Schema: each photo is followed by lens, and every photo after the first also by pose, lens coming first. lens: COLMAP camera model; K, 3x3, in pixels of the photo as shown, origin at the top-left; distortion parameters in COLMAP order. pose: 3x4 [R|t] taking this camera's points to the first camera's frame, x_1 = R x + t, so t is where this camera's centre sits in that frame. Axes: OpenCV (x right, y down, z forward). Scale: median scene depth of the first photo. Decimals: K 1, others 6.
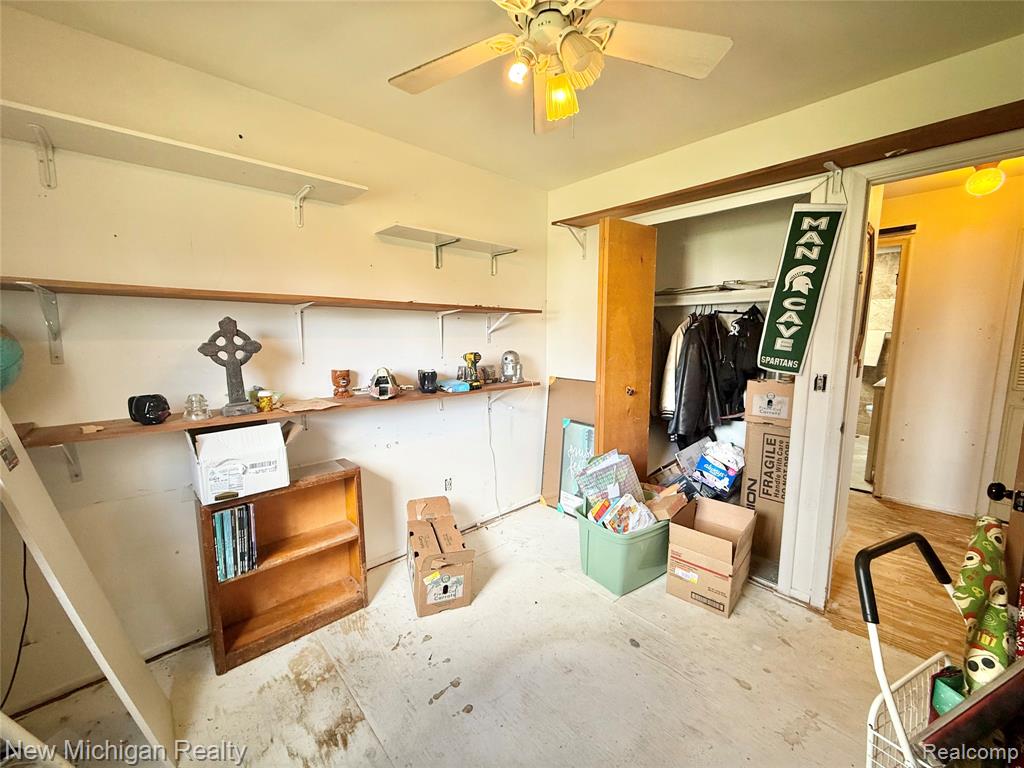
lens RADIAL K [[406.2, 0, 510.0], [0, 406.2, 382.5], [0, 0, 1]] dist [0.001154, 0.000151]
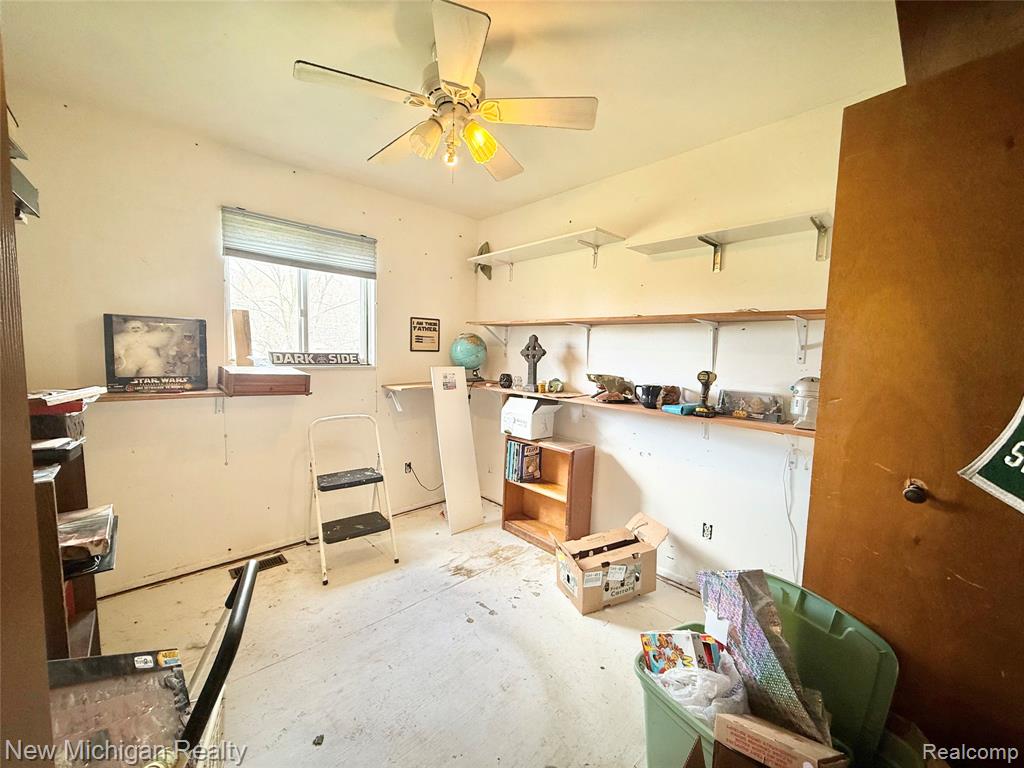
lens RADIAL K [[406.2, 0, 510.6], [0, 406.2, 384.1], [0, 0, 1]] dist [0.001154, 0.000151]
pose [[0.010525, 0.090801, -0.995813, 1.042345], [-0.146890, 0.985206, 0.088281, -0.091765], [0.989097, 0.145345, 0.023707, 0.886606]]
